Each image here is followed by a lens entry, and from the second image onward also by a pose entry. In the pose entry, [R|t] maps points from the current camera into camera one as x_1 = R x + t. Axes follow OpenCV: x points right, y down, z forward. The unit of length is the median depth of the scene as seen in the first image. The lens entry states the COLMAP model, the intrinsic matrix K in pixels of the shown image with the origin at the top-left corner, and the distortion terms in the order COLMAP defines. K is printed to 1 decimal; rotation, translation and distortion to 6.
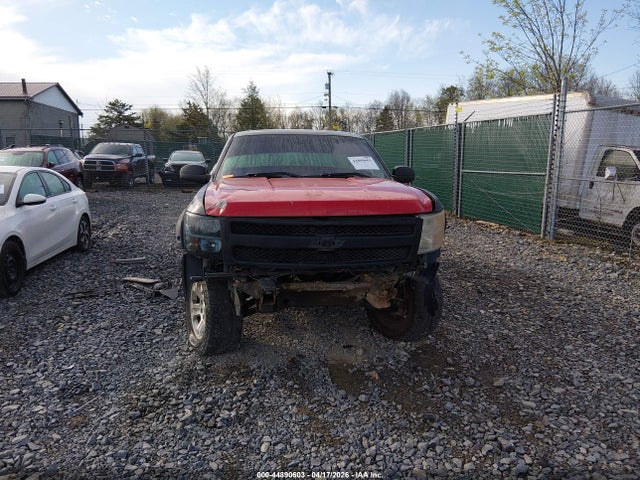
lens RADIAL K [[499.5, 0, 326.8], [0, 499.5, 236.4], [0, 0, 1]] dist [0.080513, -0.125544]
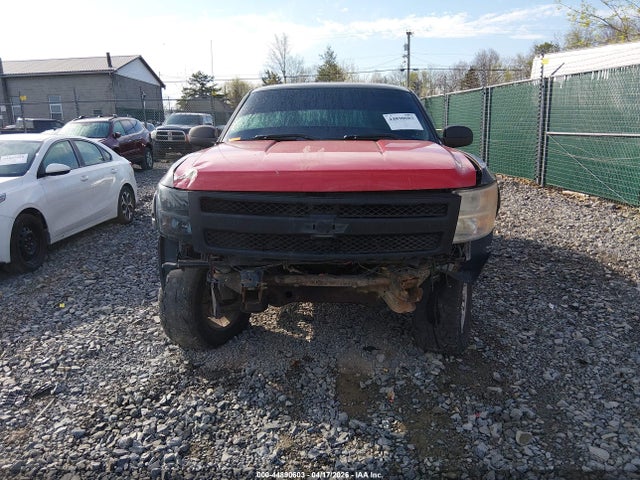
lens RADIAL K [[499.5, 0, 326.8], [0, 499.5, 236.4], [0, 0, 1]] dist [0.080513, -0.125544]
pose [[0.987290, 0.014111, -0.158302, 0.071505], [-0.004376, 0.998087, 0.061678, -0.008633], [0.158869, -0.060201, 0.985463, 0.140773]]
